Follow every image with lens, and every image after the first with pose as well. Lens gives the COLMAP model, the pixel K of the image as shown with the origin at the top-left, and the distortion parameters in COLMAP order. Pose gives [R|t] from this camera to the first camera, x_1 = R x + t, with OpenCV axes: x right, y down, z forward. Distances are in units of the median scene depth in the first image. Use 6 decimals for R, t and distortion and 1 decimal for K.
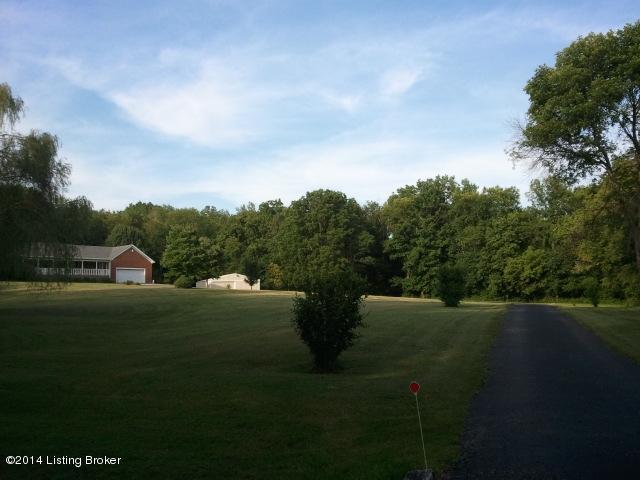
lens RADIAL K [[689.0, 0, 320.0], [0, 689.0, 240.0], [0, 0, 1]] dist [0.068242, -0.319976]
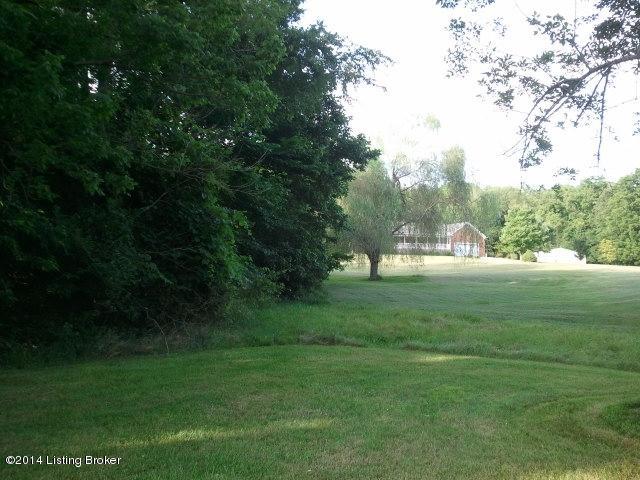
lens RADIAL K [[689.0, 0, 320.0], [0, 689.0, 240.0], [0, 0, 1]] dist [0.068242, -0.319976]
pose [[0.915628, 0.000869, -0.402026, -0.041540], [0.015027, 0.999225, 0.036384, -0.008328], [0.401746, -0.039356, 0.914905, -0.112483]]
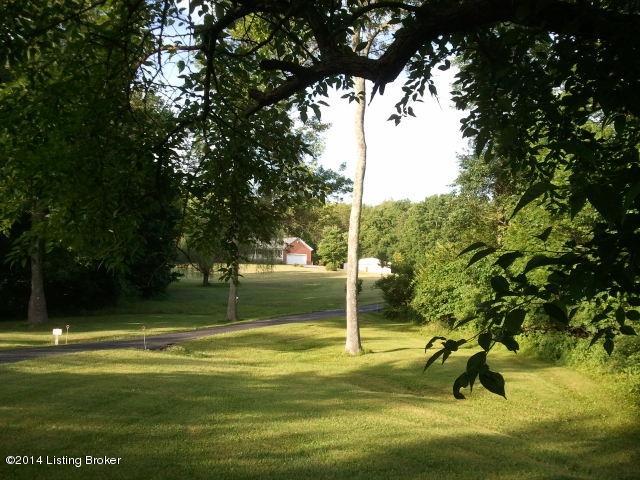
lens RADIAL K [[689.0, 0, 320.0], [0, 689.0, 240.0], [0, 0, 1]] dist [0.068242, -0.319976]
pose [[0.975159, 0.010383, -0.221262, 0.082000], [-0.002282, 0.999319, 0.036839, -0.038962], [0.221493, -0.035419, 0.974518, -0.350047]]
